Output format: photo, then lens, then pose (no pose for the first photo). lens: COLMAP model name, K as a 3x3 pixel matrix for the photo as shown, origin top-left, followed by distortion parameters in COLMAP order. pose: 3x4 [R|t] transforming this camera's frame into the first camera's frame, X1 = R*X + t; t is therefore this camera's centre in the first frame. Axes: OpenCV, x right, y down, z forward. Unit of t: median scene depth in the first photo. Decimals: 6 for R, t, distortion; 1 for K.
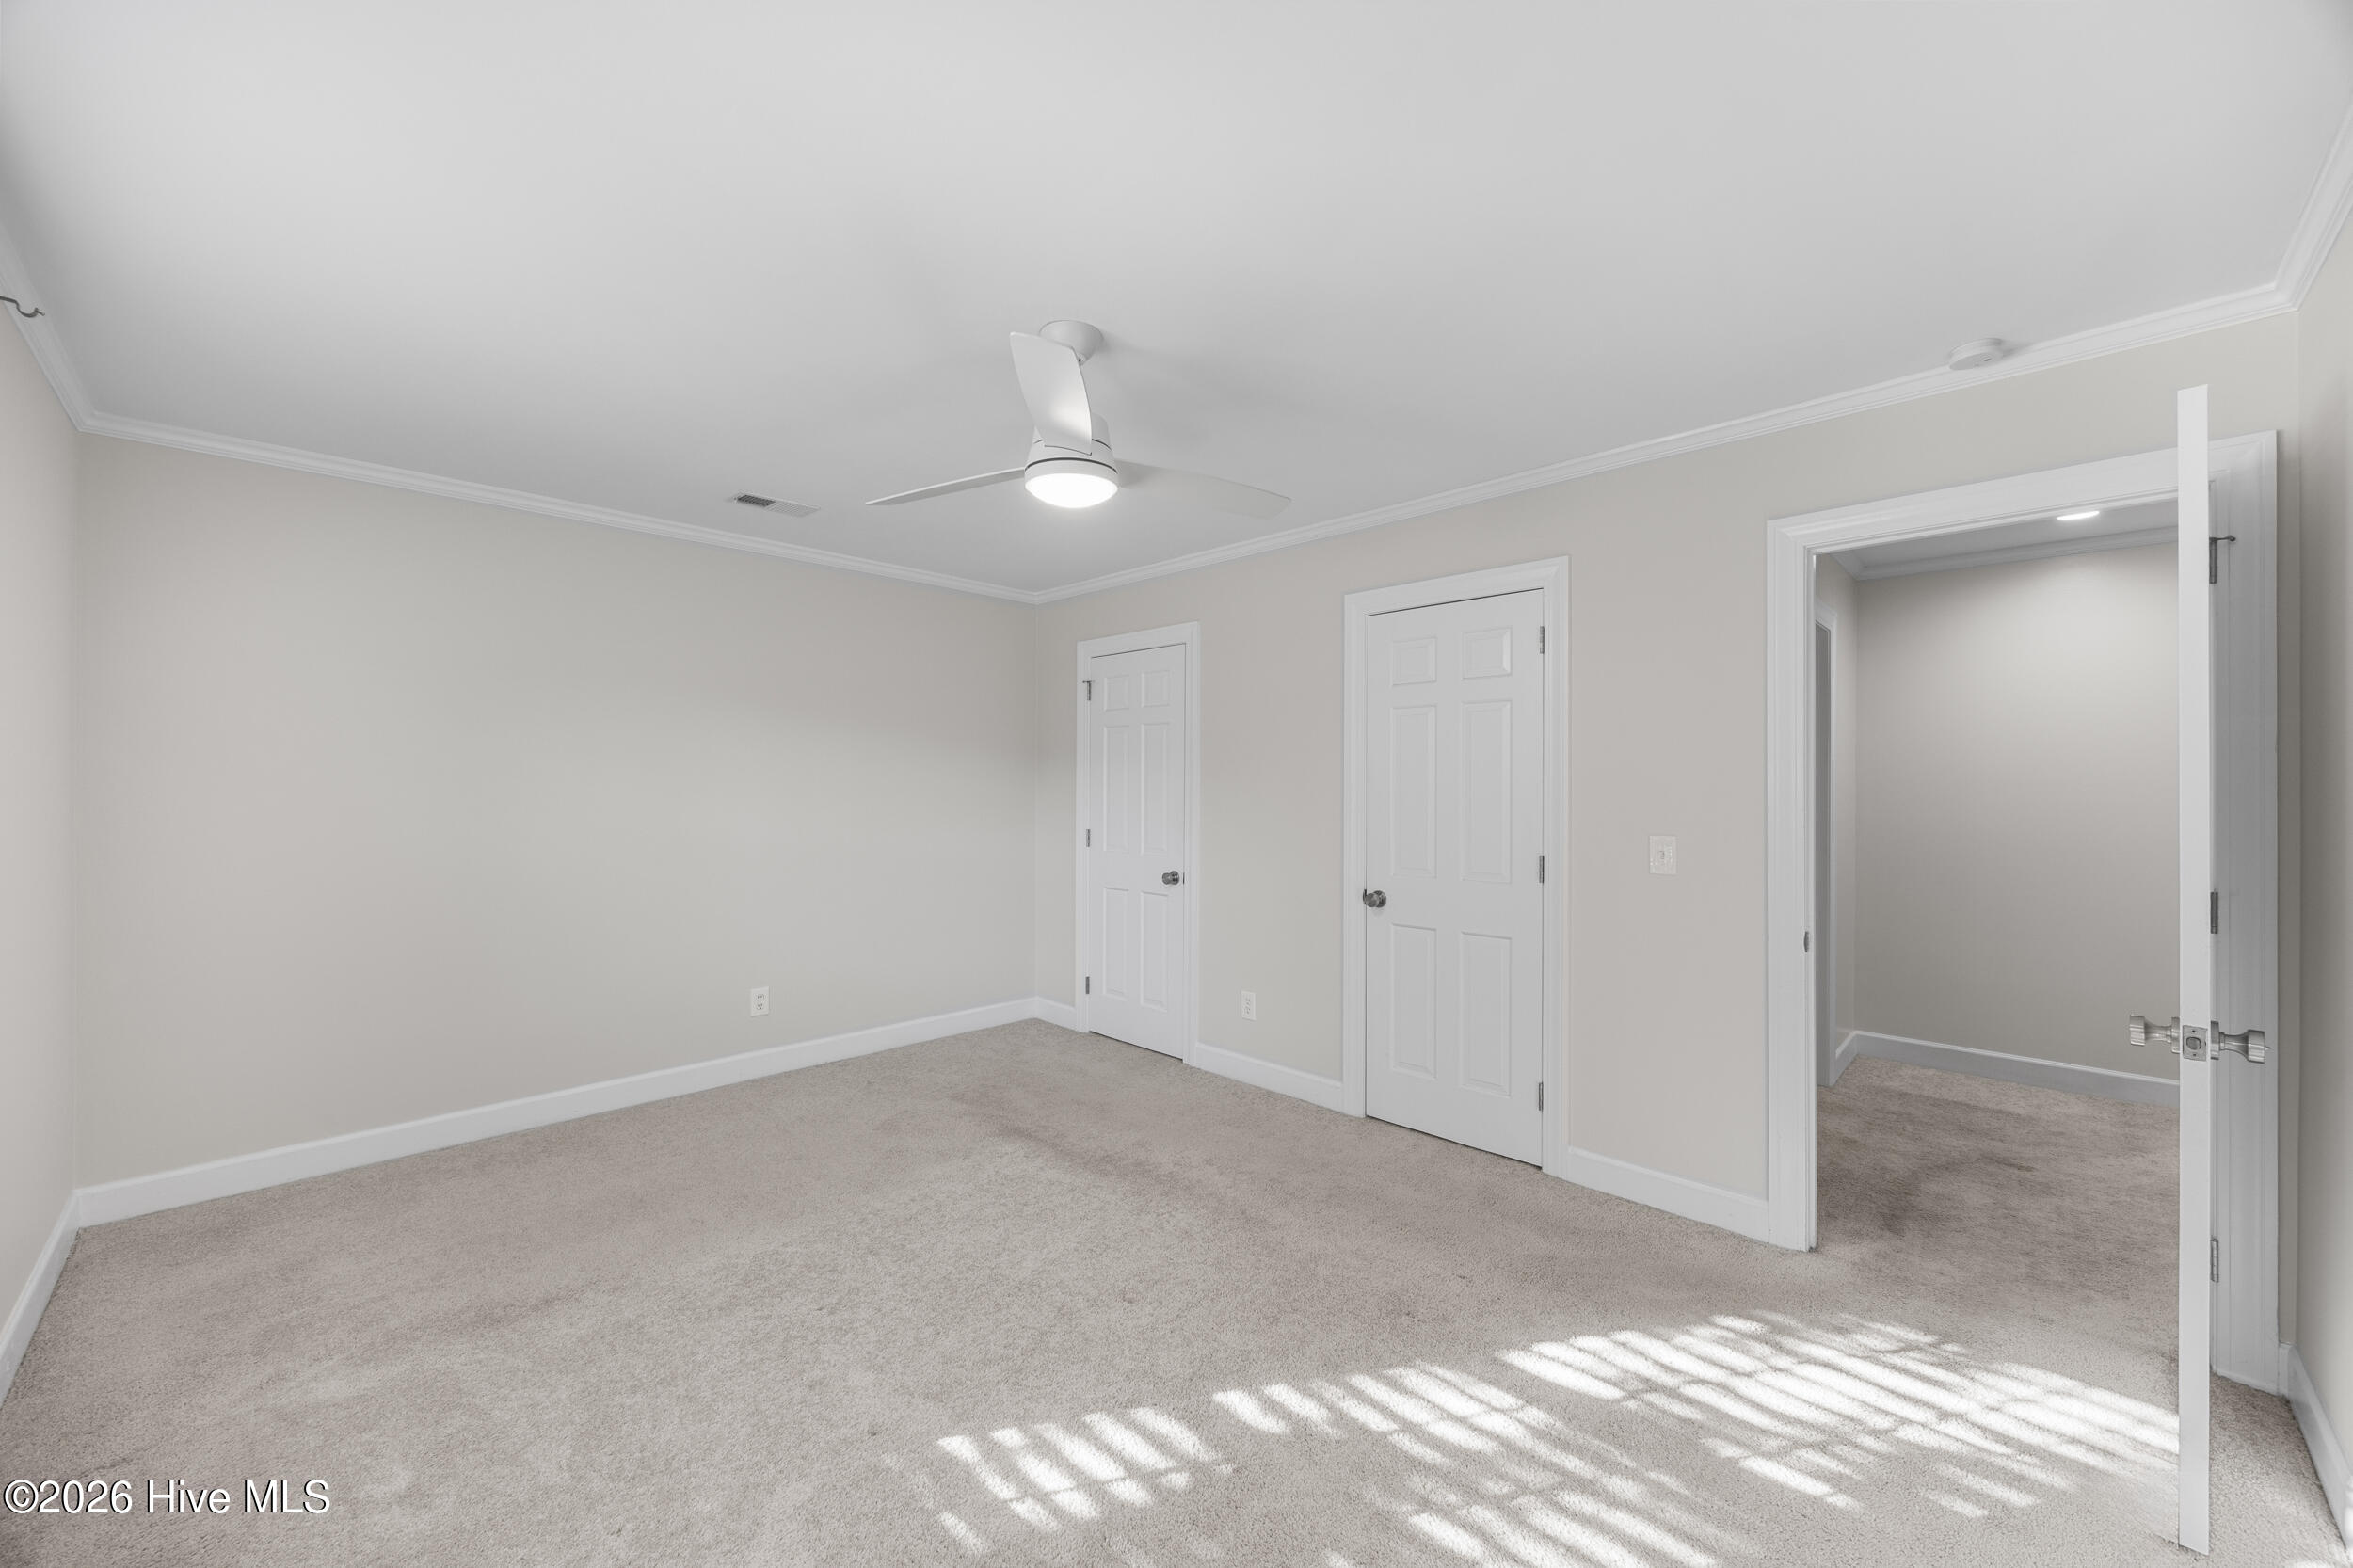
lens RADIAL K [[899.8, 0, 1182.5], [0, 899.8, 790.3], [0, 0, 1]] dist [-0.002957, -0.000035]
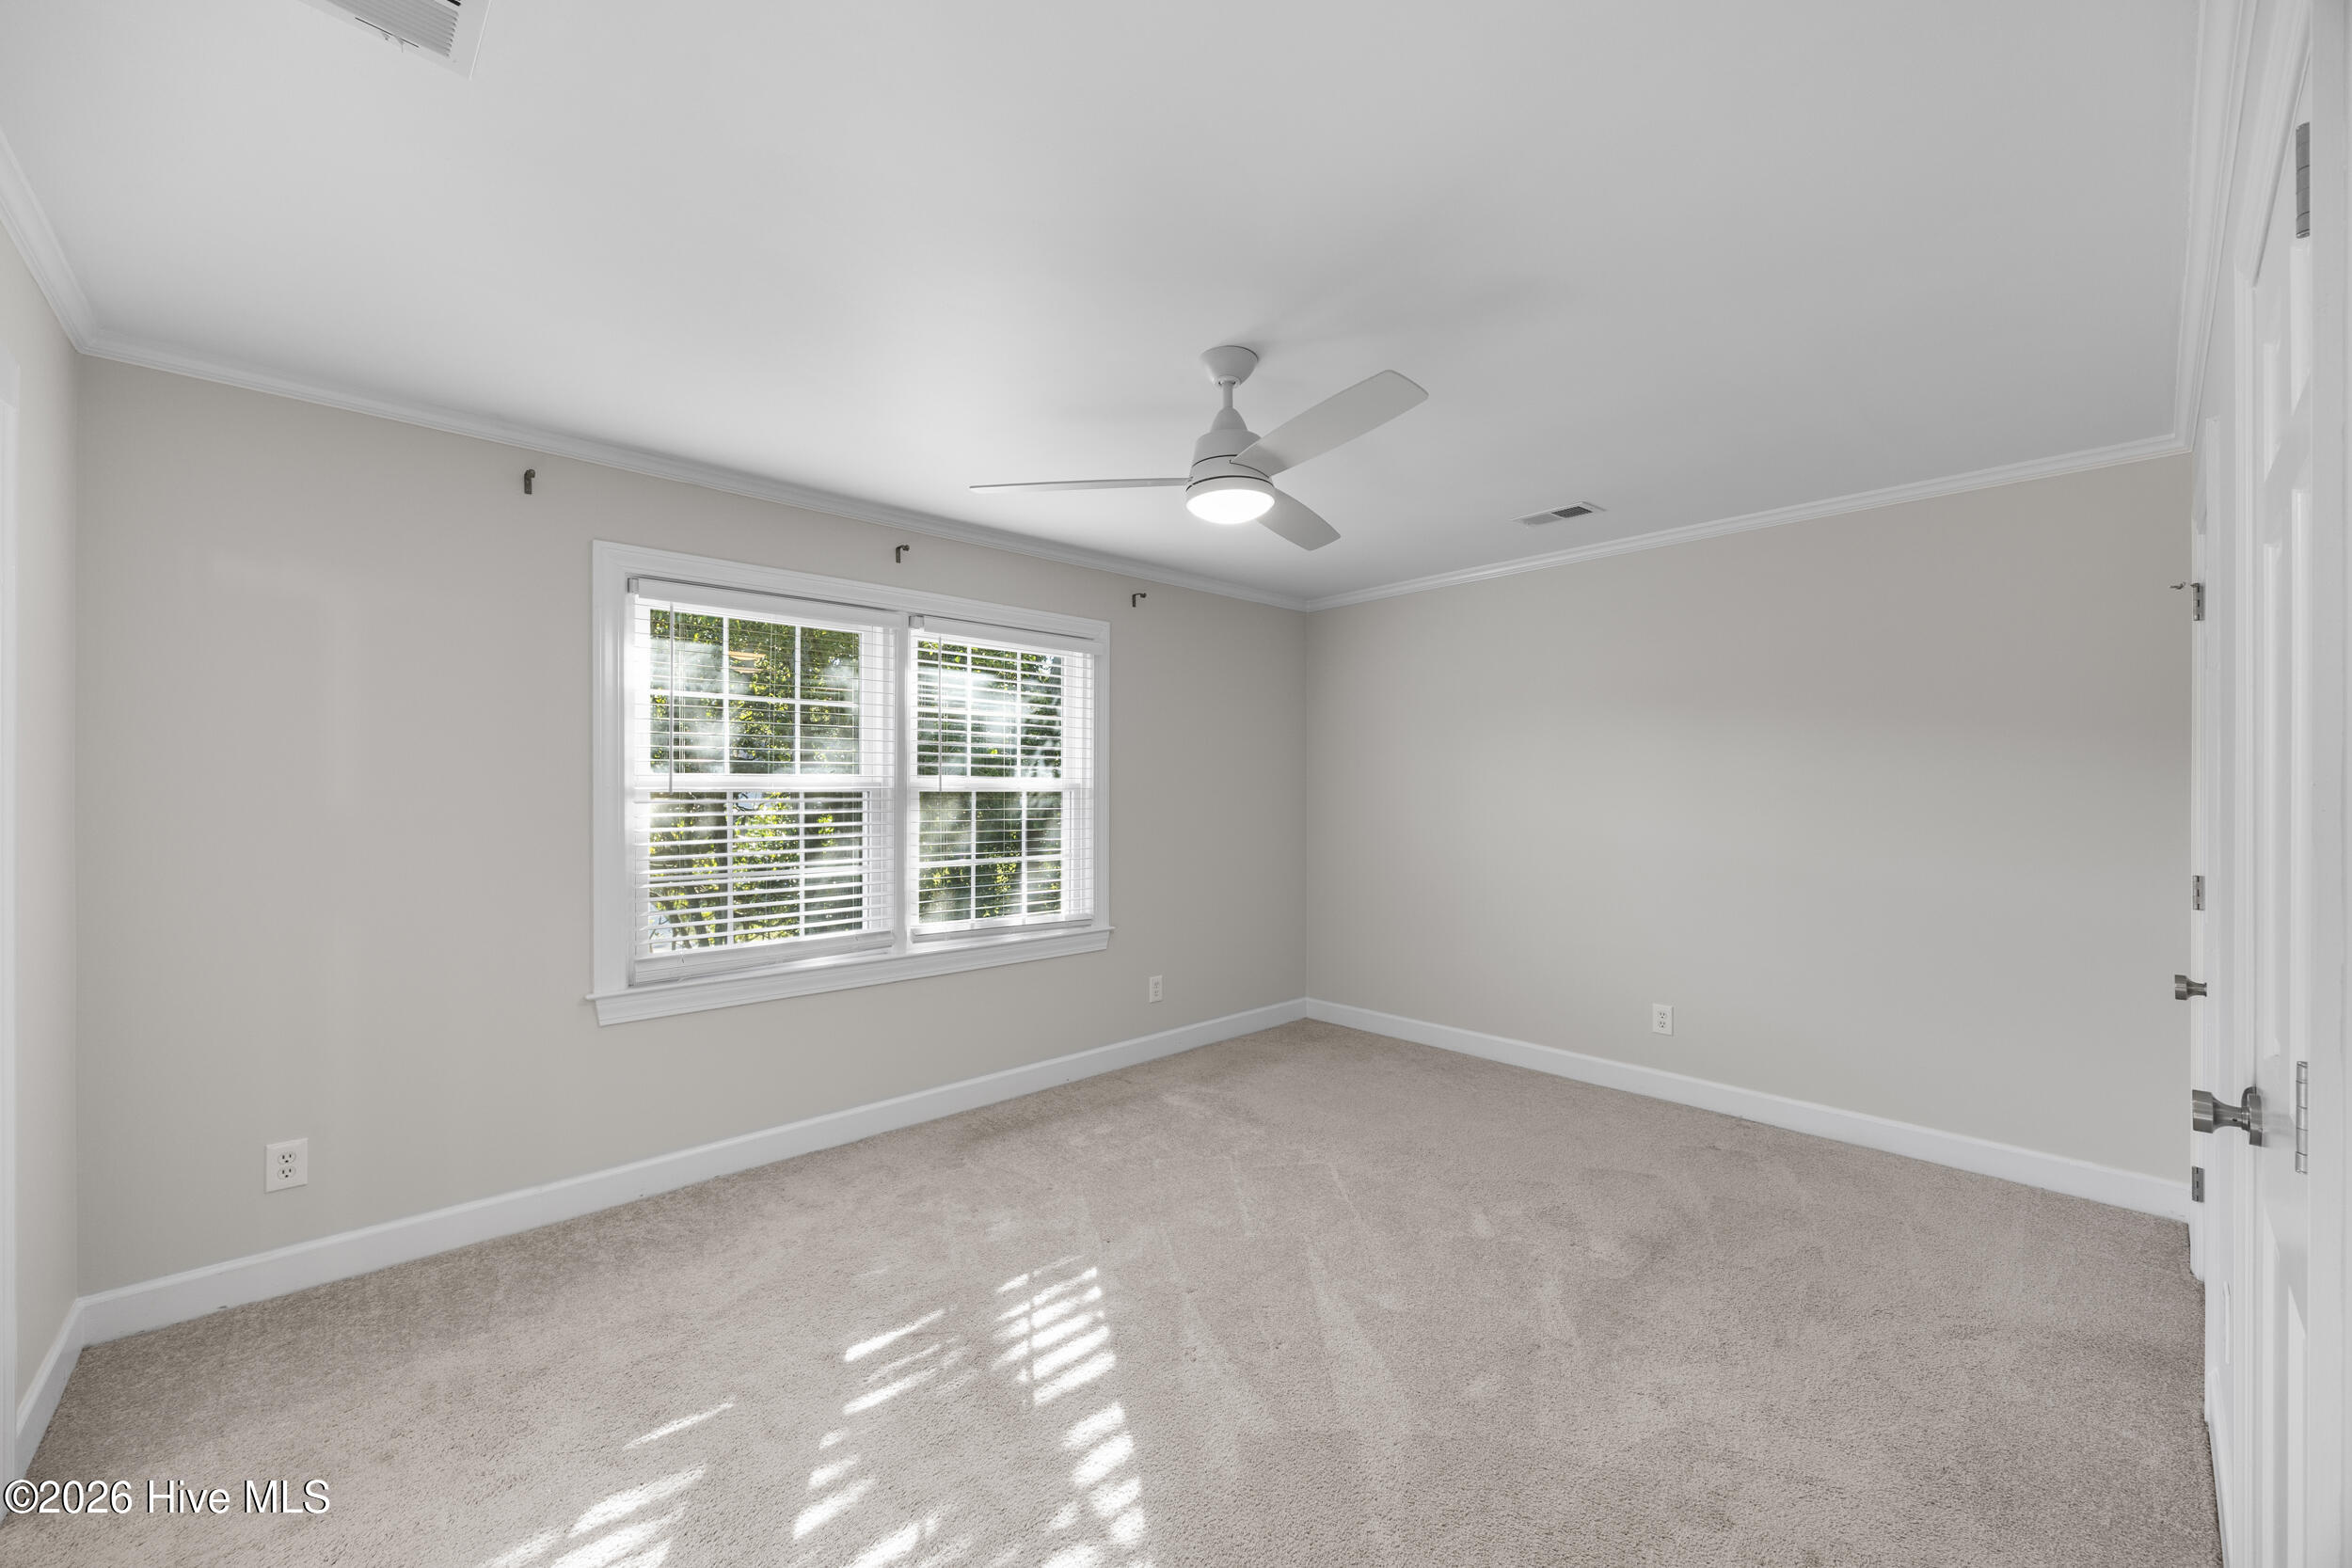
lens RADIAL K [[899.4, 0, 1182.0], [0, 899.4, 790.3], [0, 0, 1]] dist [-0.002957, -0.000035]
pose [[-0.040606, -0.004715, -0.999164, 0.645928], [-0.007915, 0.999959, -0.004397, 0.004305], [0.999144, 0.007729, -0.040641, 0.698224]]
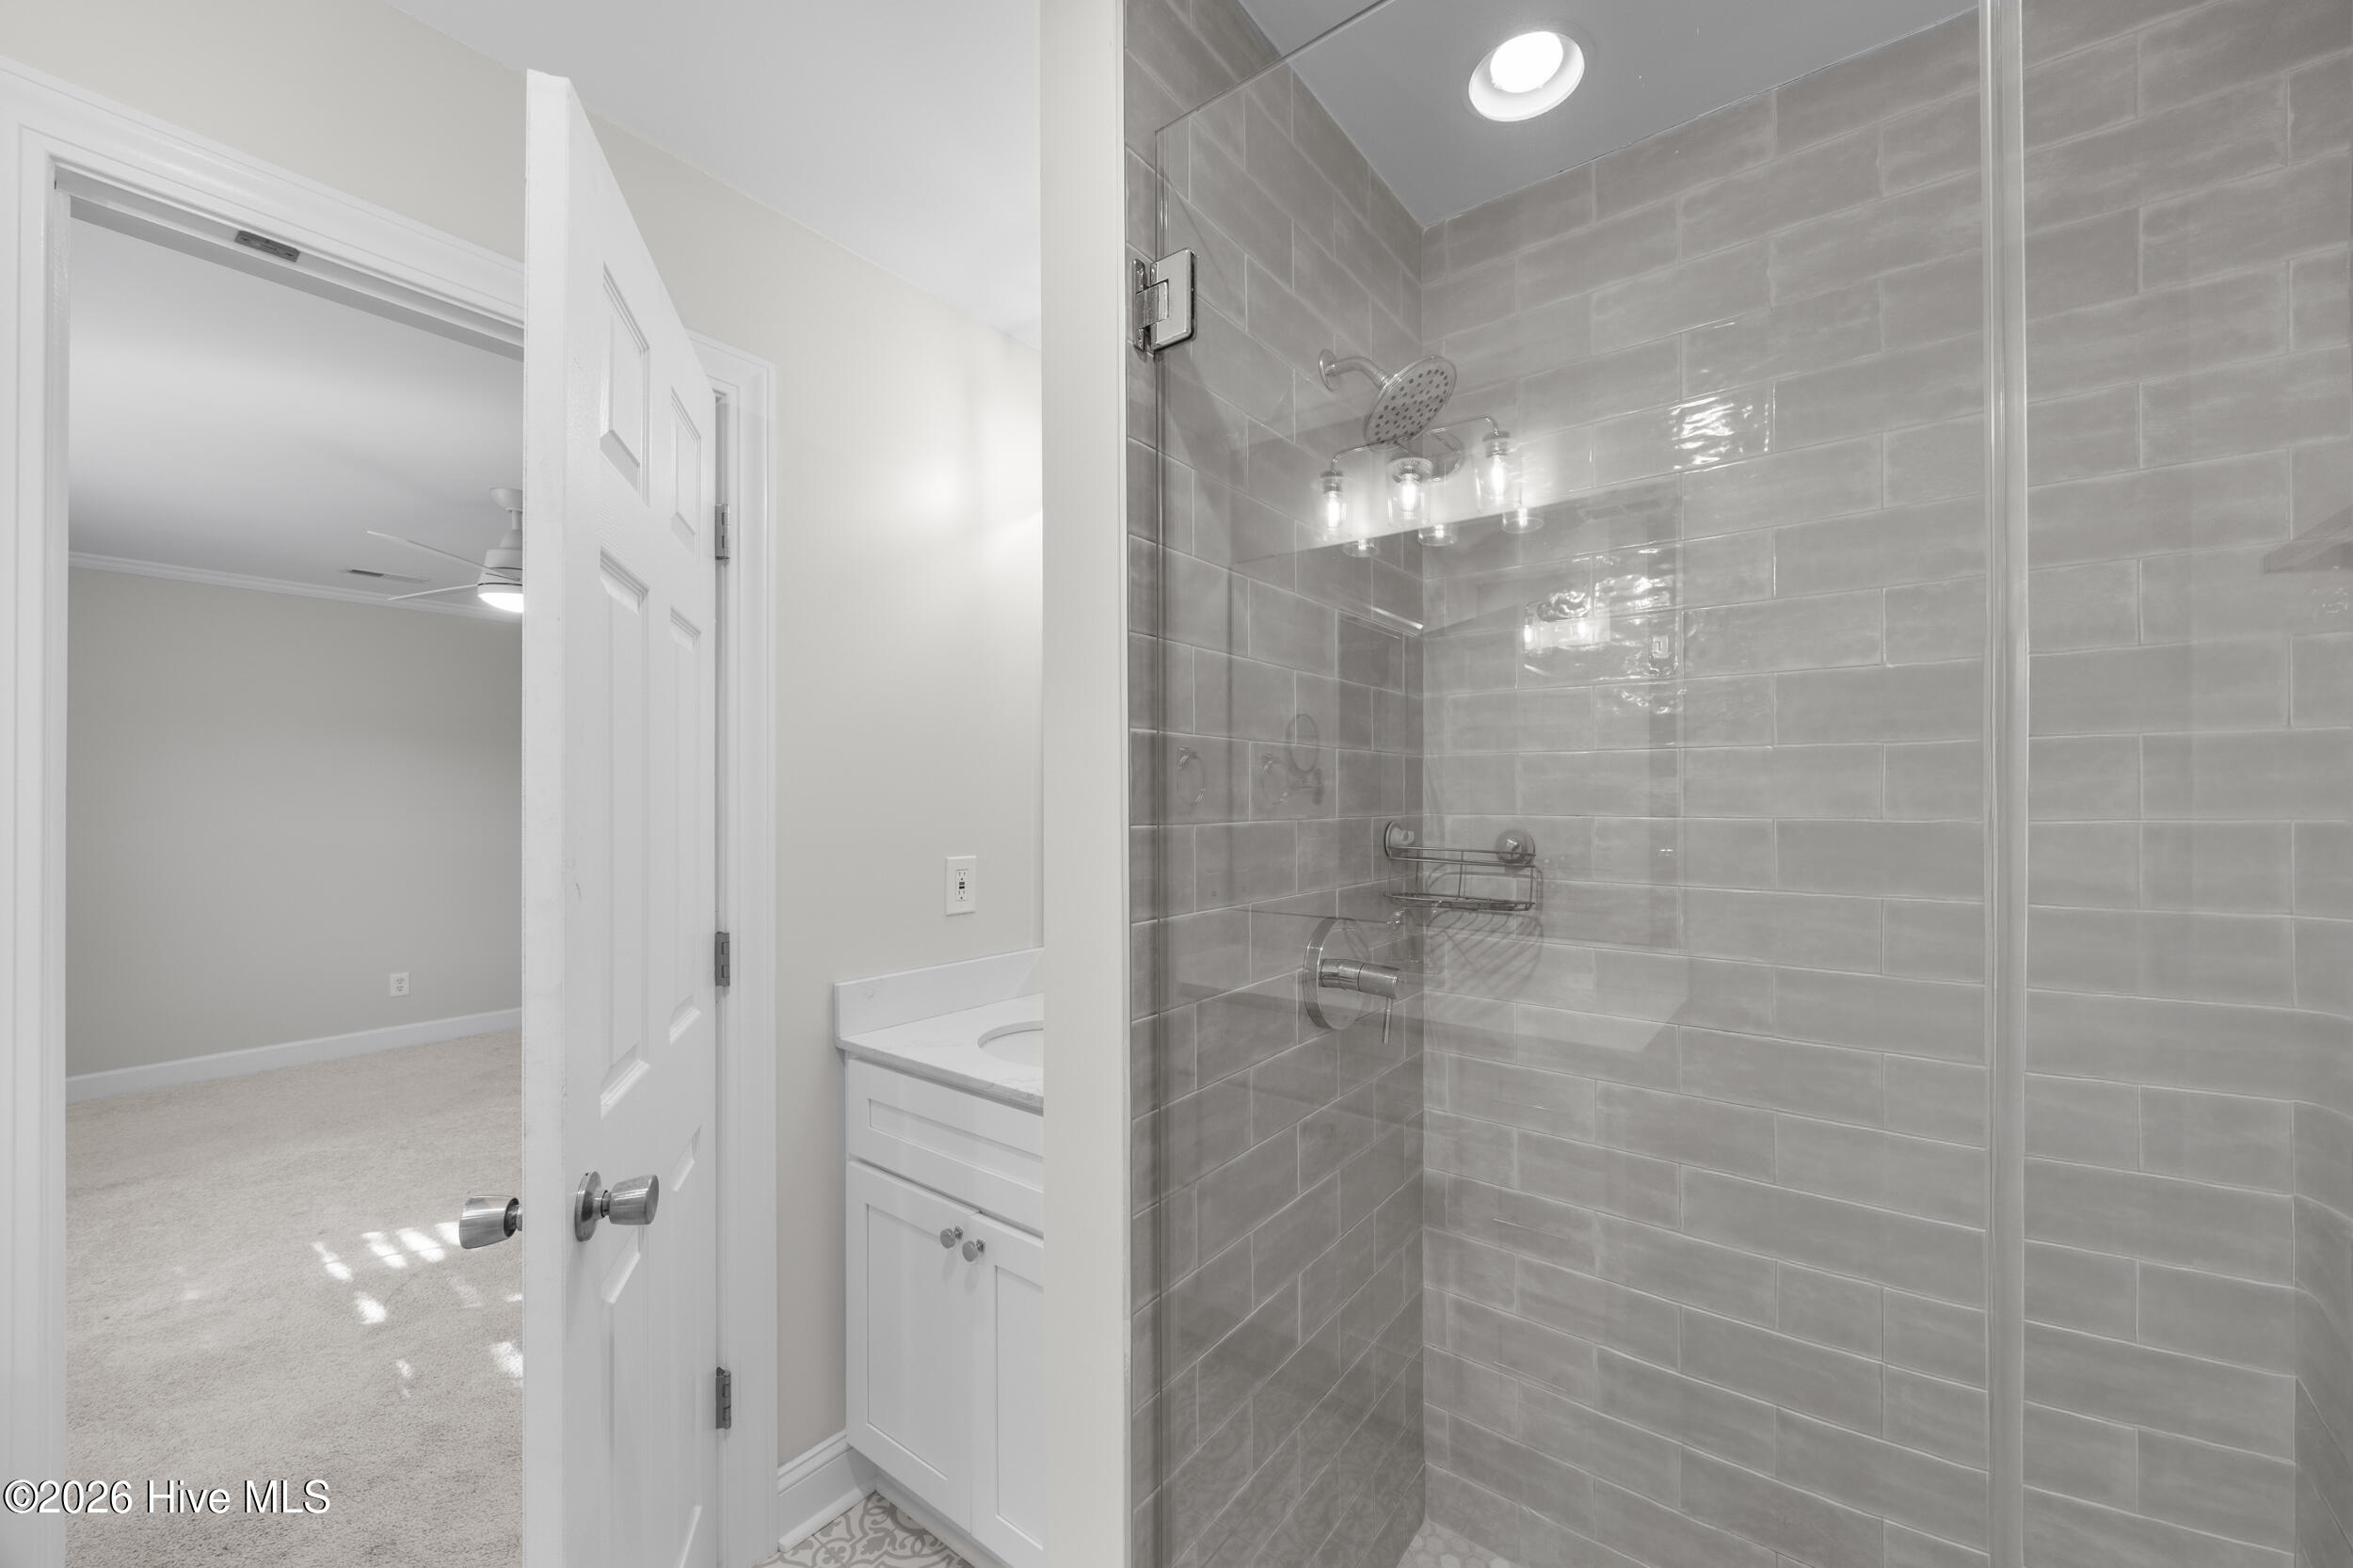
lens RADIAL K [[899.8, 0, 1182.5], [0, 899.8, 790.3], [0, 0, 1]] dist [-0.002957, -0.000035]
pose [[0.992888, -0.005418, 0.118930, 0.551189], [0.006945, 0.999899, -0.012428, -0.000440], [-0.118851, 0.013165, 0.992825, -0.404882]]
